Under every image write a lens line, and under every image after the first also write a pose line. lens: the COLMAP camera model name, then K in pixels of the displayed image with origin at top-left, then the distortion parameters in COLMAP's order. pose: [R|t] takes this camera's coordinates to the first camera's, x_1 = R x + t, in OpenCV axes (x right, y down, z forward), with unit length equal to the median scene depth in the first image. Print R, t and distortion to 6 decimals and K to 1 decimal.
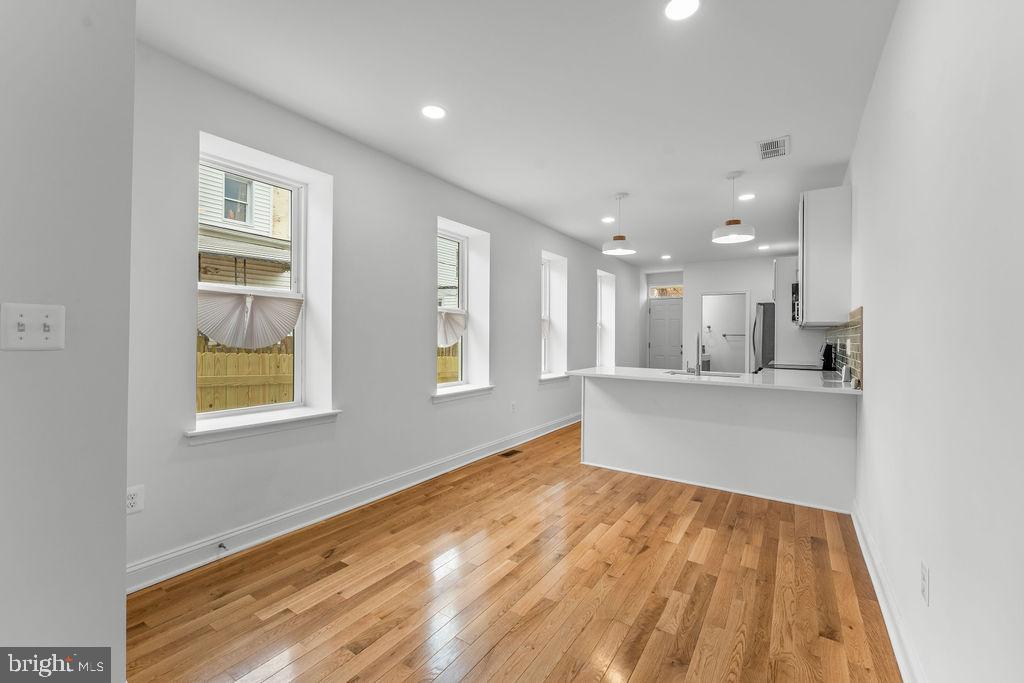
lens RADIAL K [[418.5, 0, 513.8], [0, 418.5, 337.5], [0, 0, 1]] dist [0.000673, -0.000291]
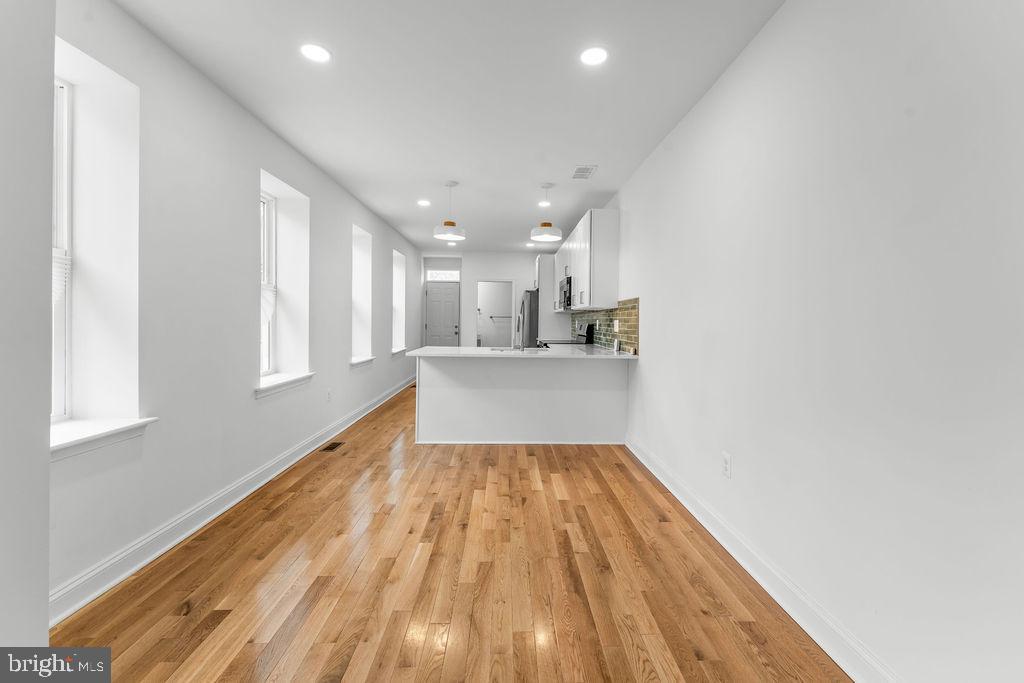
lens RADIAL K [[422.9, 0, 511.2], [0, 422.9, 324.6], [0, 0, 1]] dist [0.000759, -0.000201]
pose [[0.821785, -0.004490, 0.569781, -0.306792], [-0.003355, 0.999913, 0.012719, 0.001777], [-0.569788, -0.012364, 0.821698, 0.049215]]
